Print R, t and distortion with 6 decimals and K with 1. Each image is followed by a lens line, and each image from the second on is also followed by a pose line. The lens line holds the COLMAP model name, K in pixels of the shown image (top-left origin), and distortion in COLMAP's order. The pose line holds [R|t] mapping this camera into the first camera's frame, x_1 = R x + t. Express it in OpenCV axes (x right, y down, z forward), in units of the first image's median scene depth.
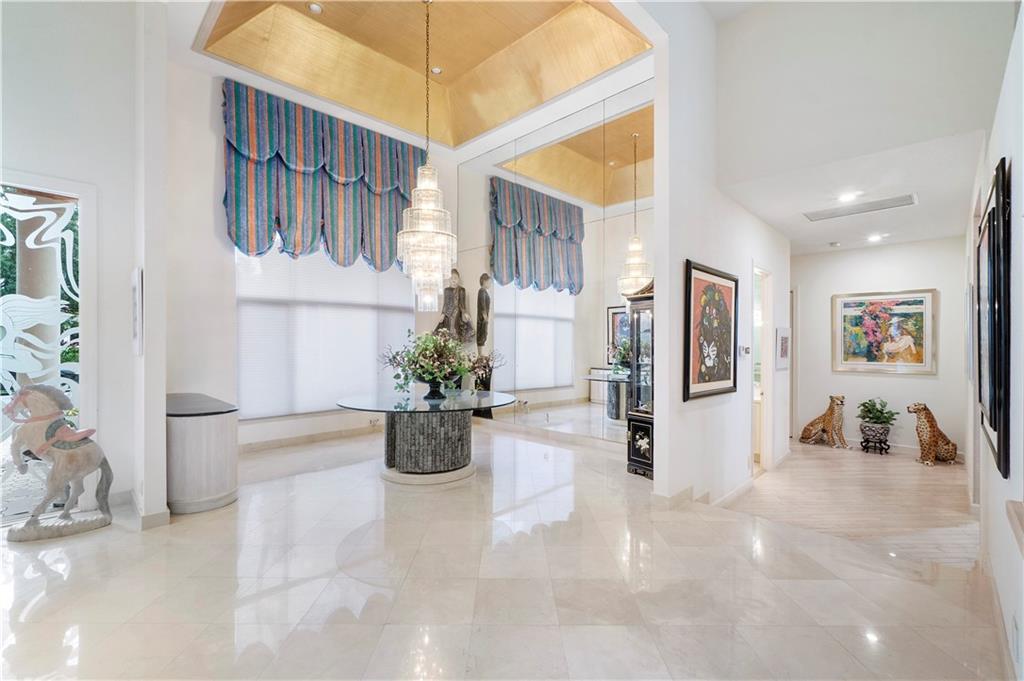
lens RADIAL K [[444.5, 0, 509.3], [0, 444.5, 341.0], [0, 0, 1]] dist [-0.001485, -0.000201]
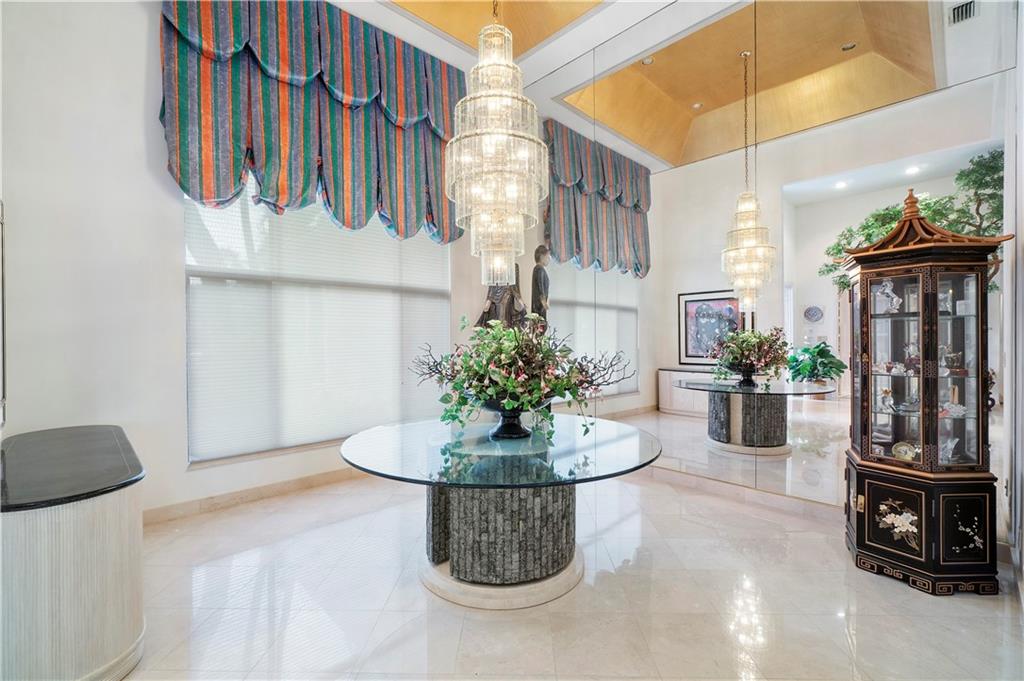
lens RADIAL K [[444.5, 0, 511.6], [0, 444.5, 342.6], [0, 0, 1]] dist [-0.001485, -0.000201]
pose [[0.999845, -0.006139, -0.016525, -0.125323], [0.006361, 0.999889, 0.013465, 0.000146], [0.016440, -0.013568, 0.999773, 0.341139]]
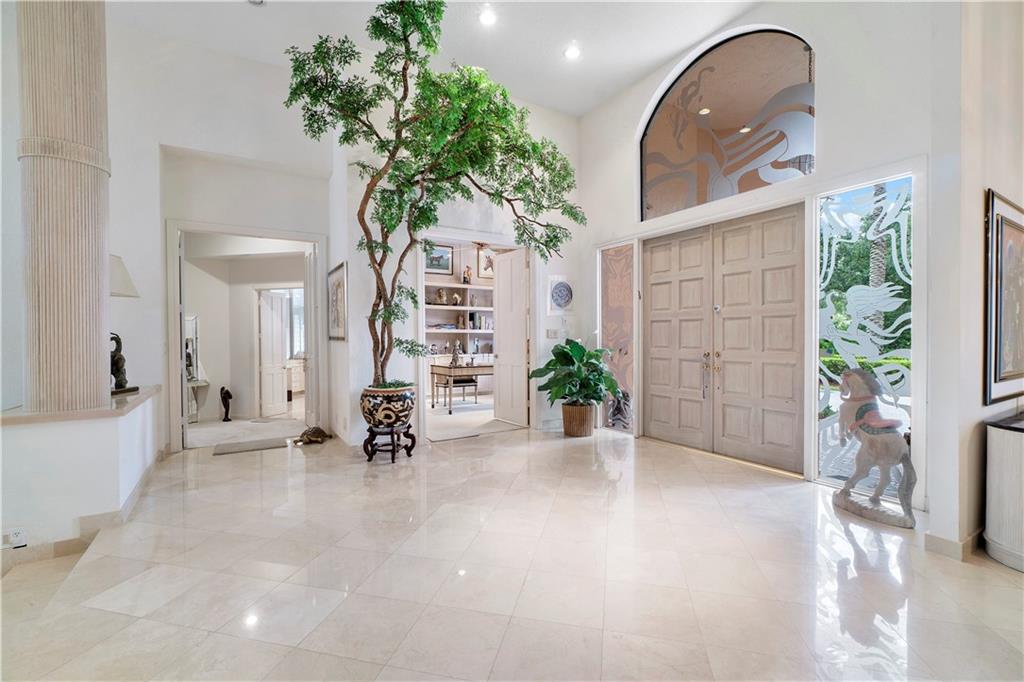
lens RADIAL K [[444.5, 0, 507.4], [0, 444.5, 339.4], [0, 0, 1]] dist [-0.001485, -0.000201]
pose [[-0.237197, 0.009080, -0.971419, 0.093153], [0.009401, 0.999931, 0.007051, 0.007839], [0.971416, -0.007460, -0.237266, 0.232919]]
